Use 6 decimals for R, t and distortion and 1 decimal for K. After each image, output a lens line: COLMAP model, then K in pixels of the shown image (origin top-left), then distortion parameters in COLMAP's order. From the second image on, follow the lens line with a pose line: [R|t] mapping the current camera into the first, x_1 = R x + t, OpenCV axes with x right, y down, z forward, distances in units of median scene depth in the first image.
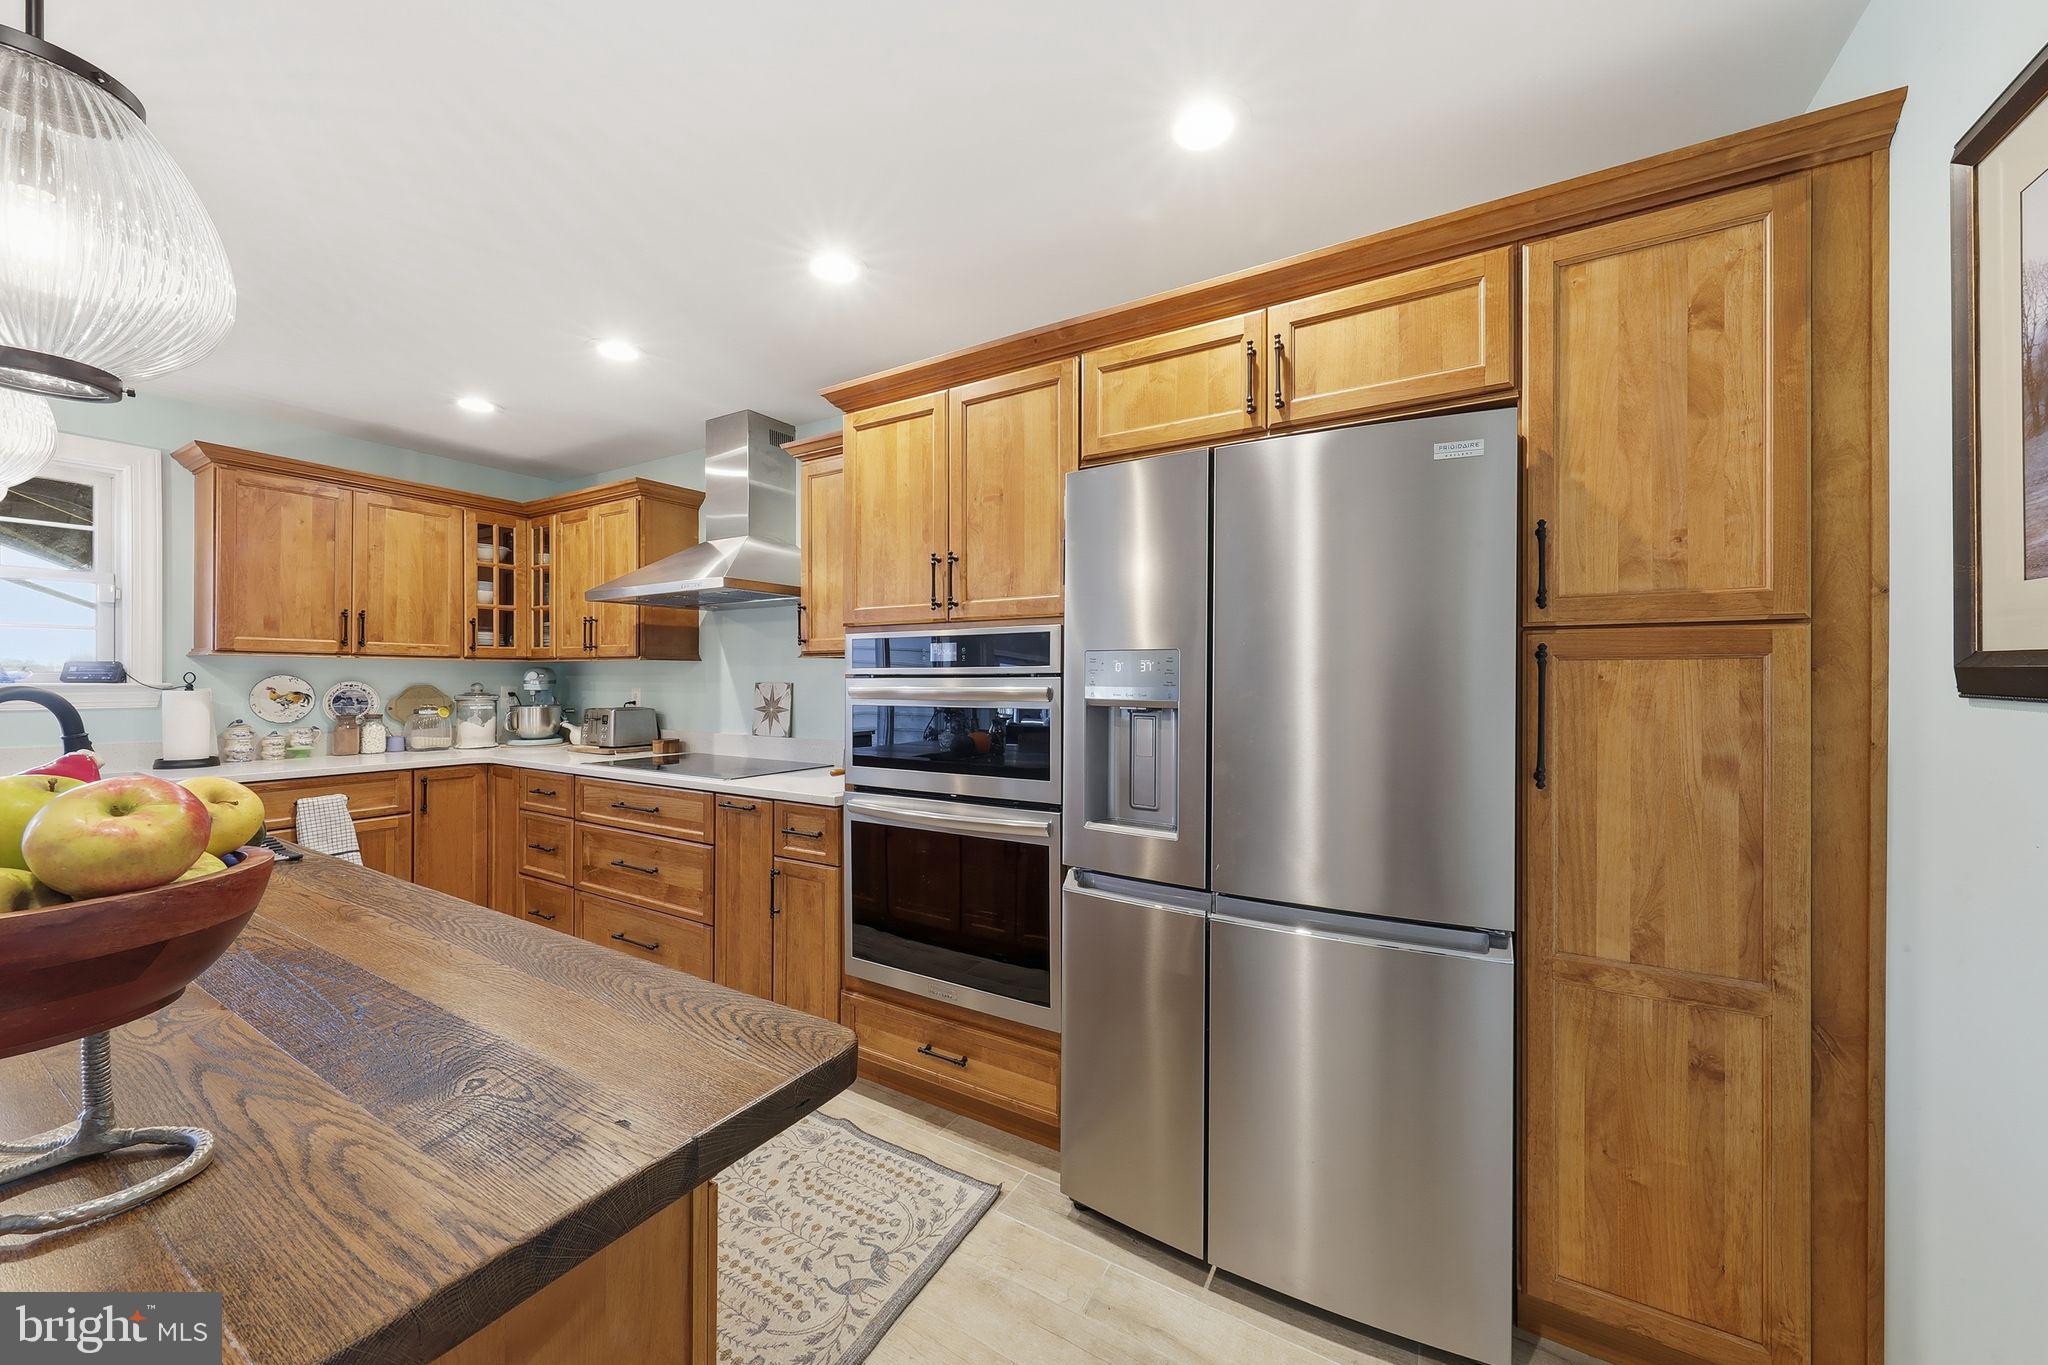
lens RADIAL K [[731.6, 0, 1023.6], [0, 731.6, 673.9], [0, 0, 1]] dist [0.002096, -0.000126]
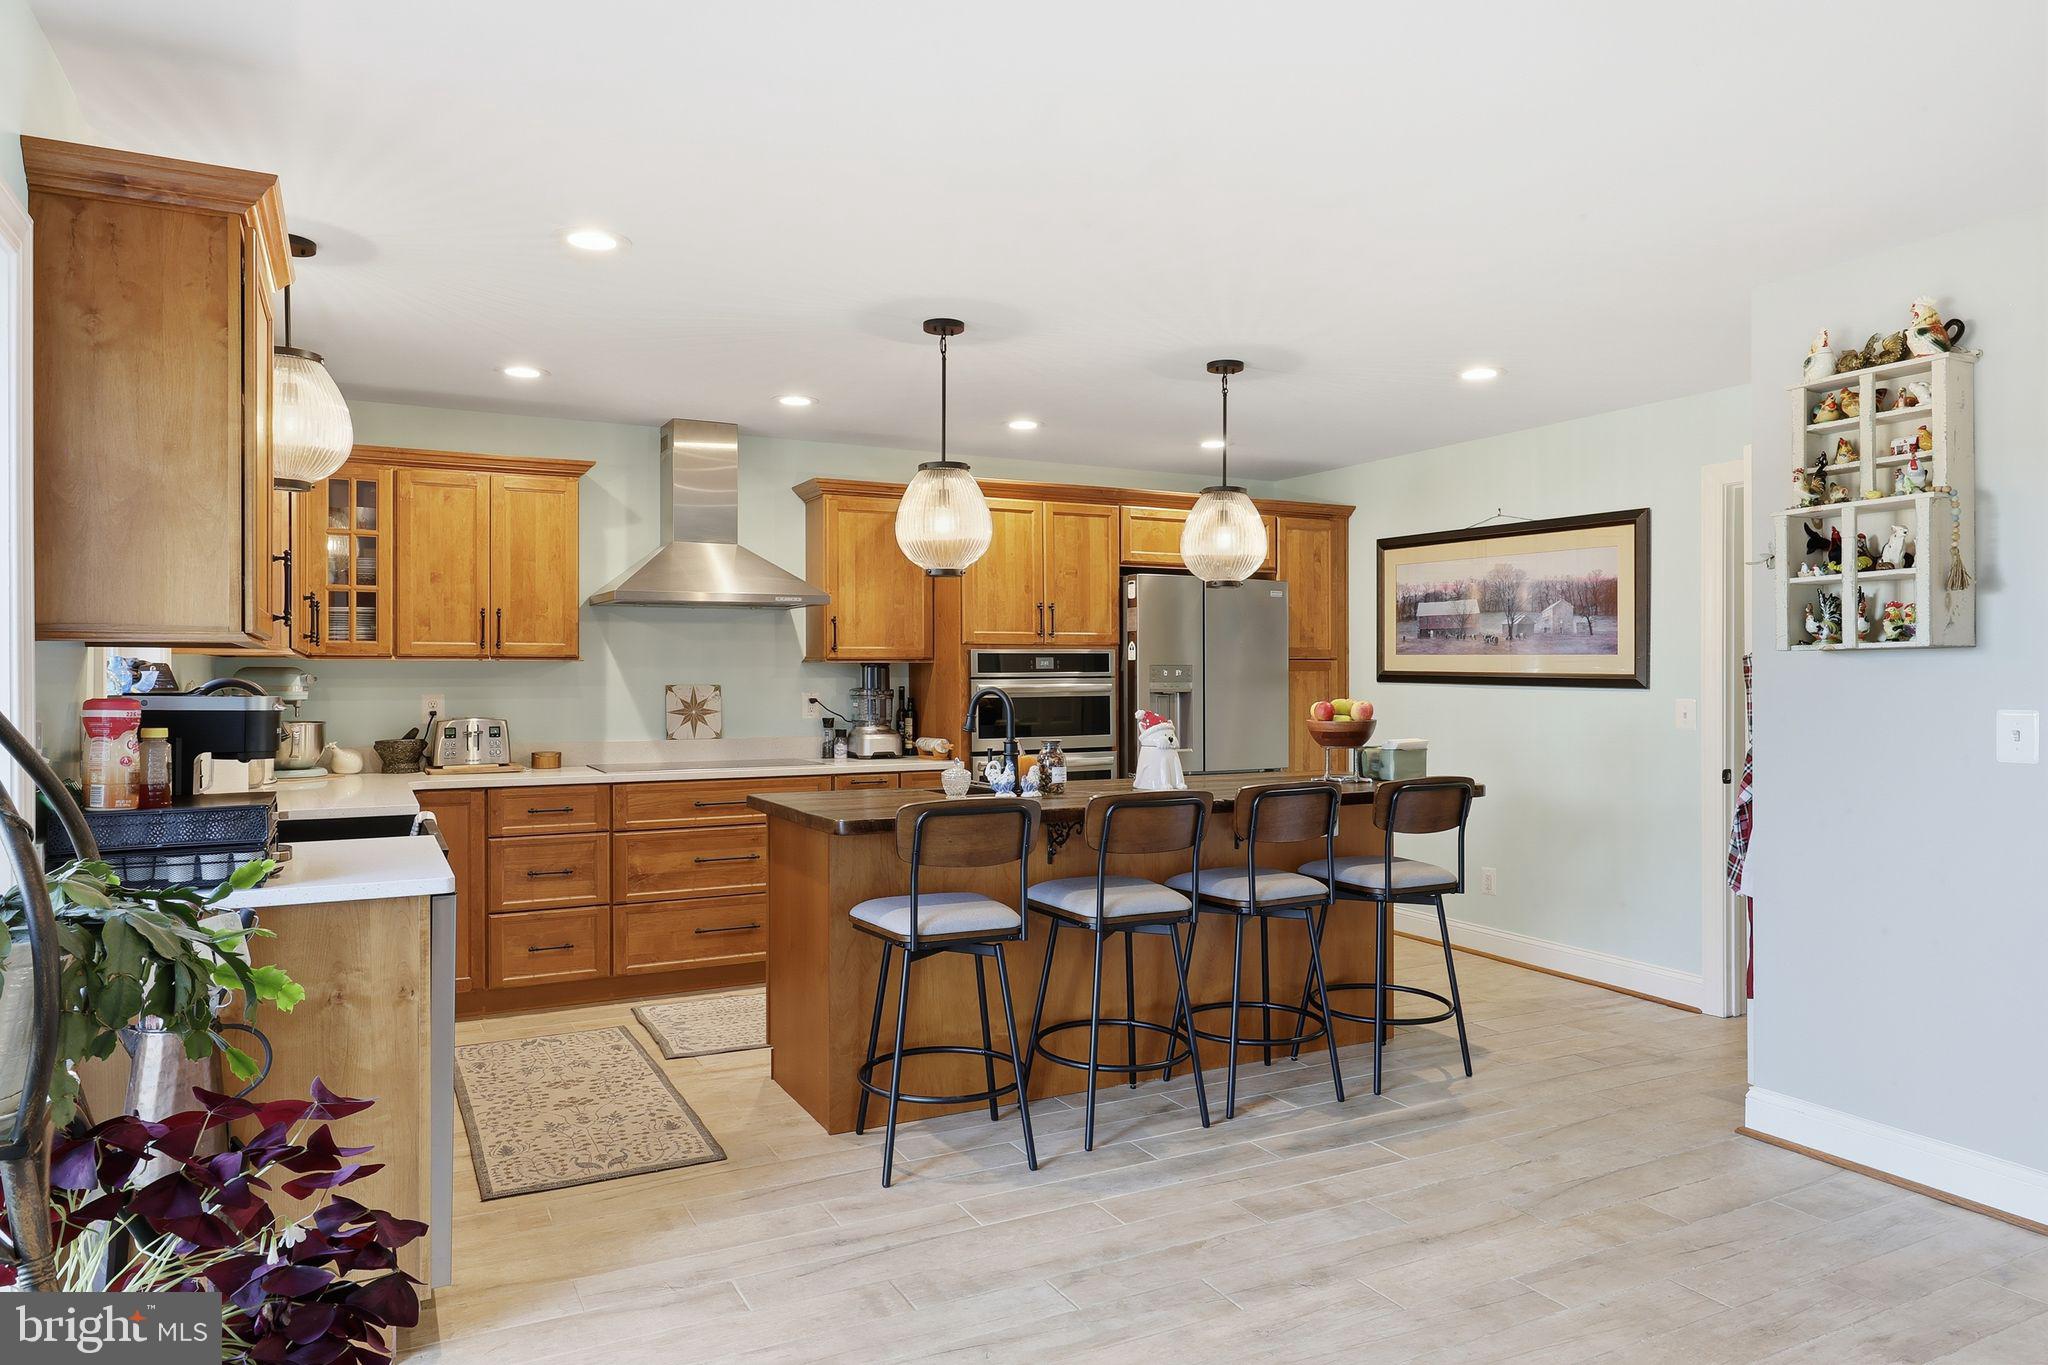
lens RADIAL K [[1292.6, 0, 1024.0], [0, 1292.6, 682.5], [0, 0, 1]] dist [0.003282, 0.000020]
pose [[0.537060, -0.008224, 0.843504, -2.423518], [-0.001978, 0.999937, 0.011009, -0.017480], [-0.843542, -0.007581, 0.537010, -0.485671]]
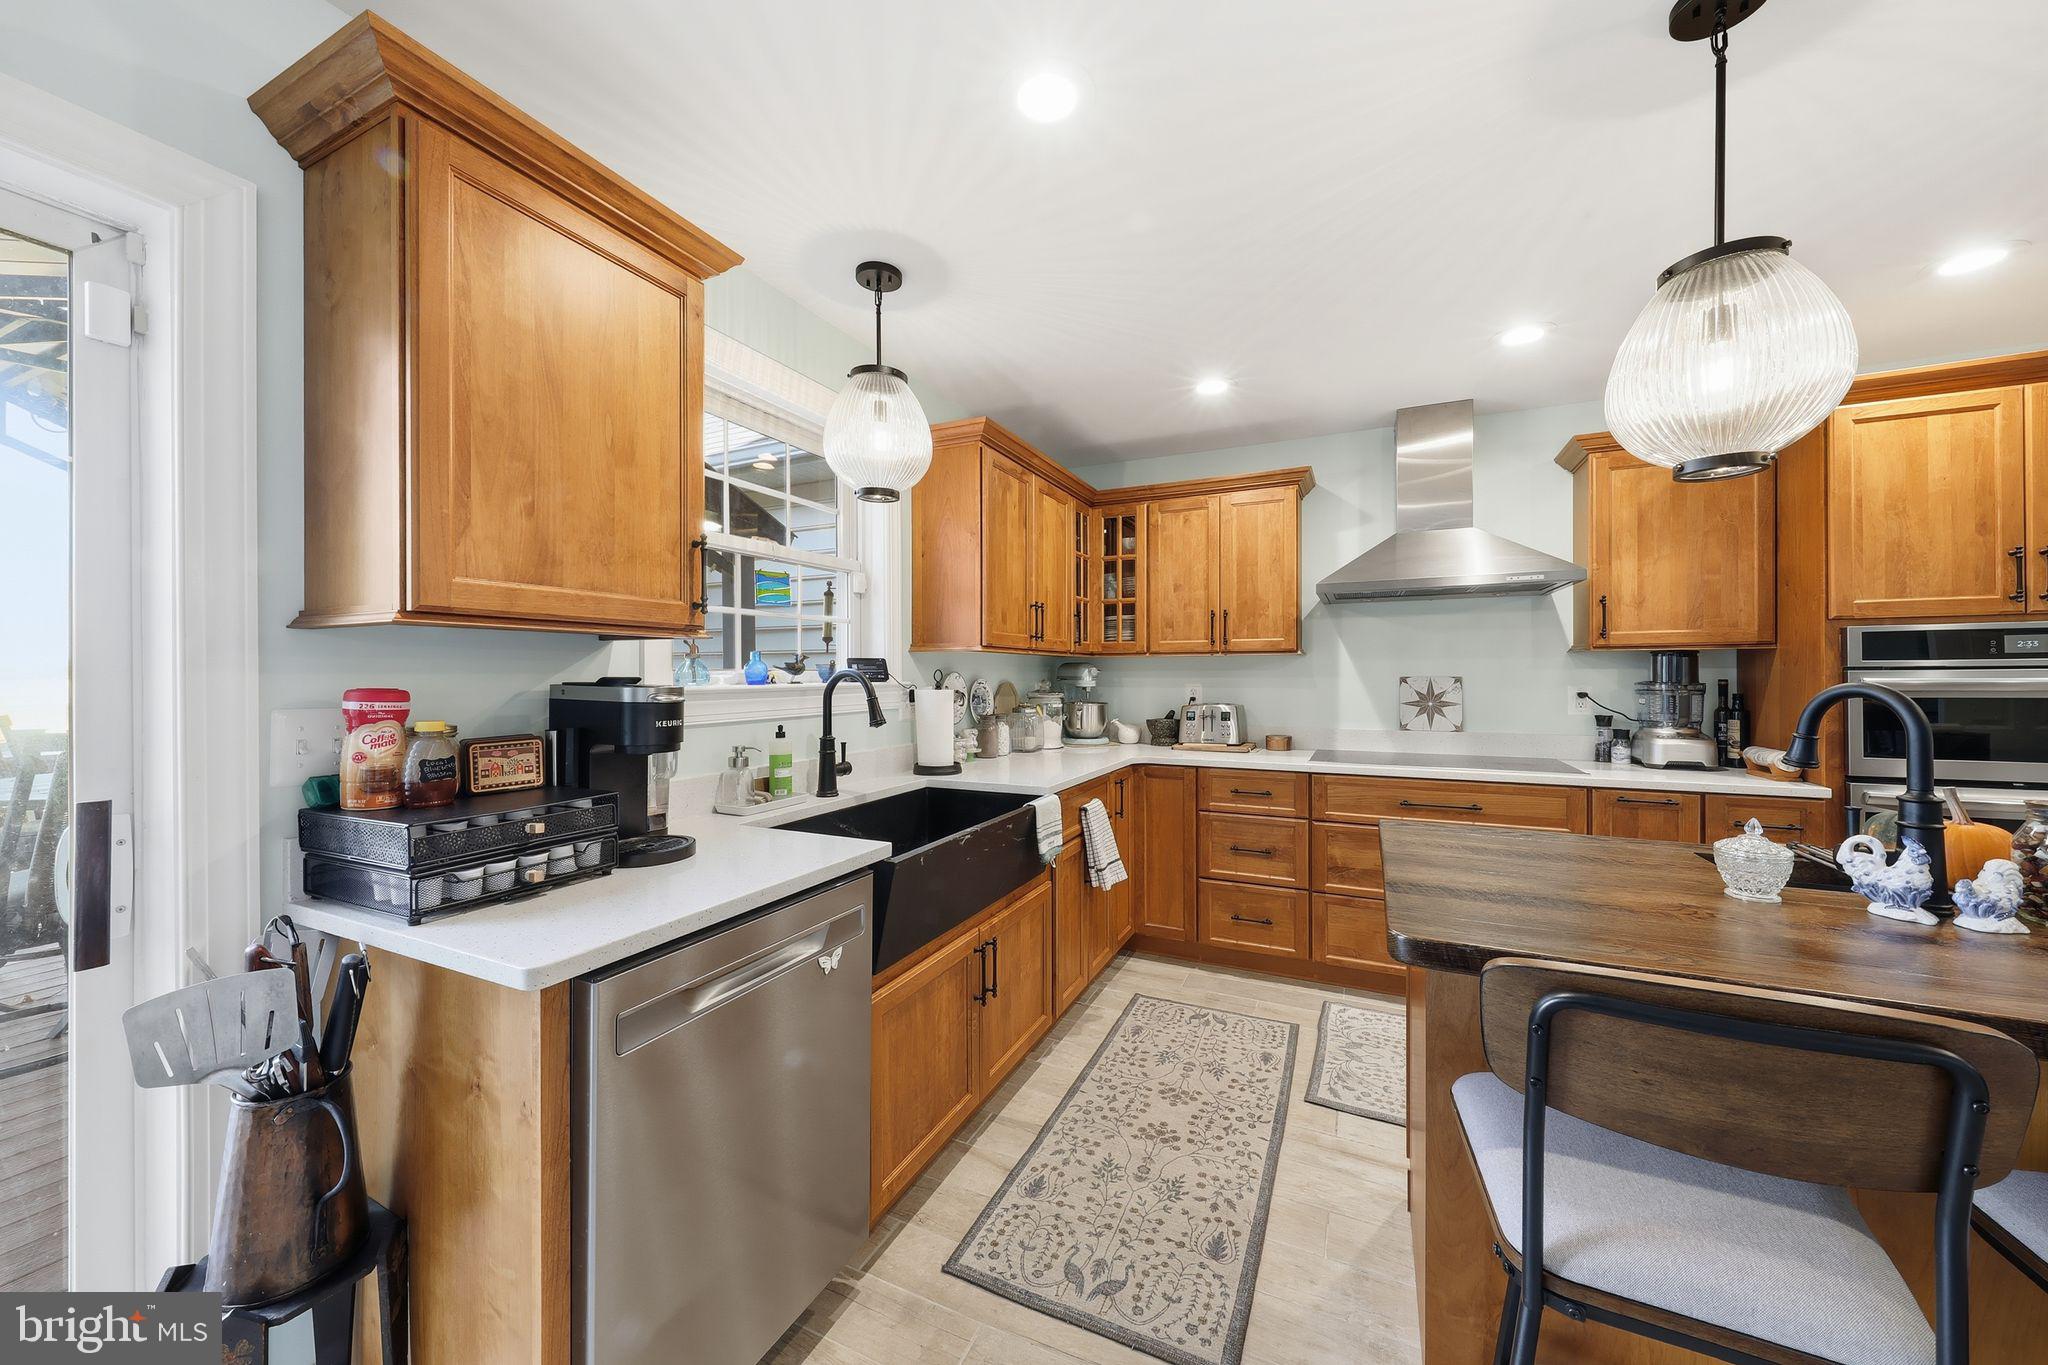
lens RADIAL K [[731.6, 0, 1023.6], [0, 731.6, 673.9], [0, 0, 1]] dist [0.002096, -0.000126]
pose [[0.996260, -0.007106, 0.086109, -1.499192], [0.006377, 0.999941, 0.008744, -0.005906], [-0.086166, -0.008162, 0.996247, 0.094288]]
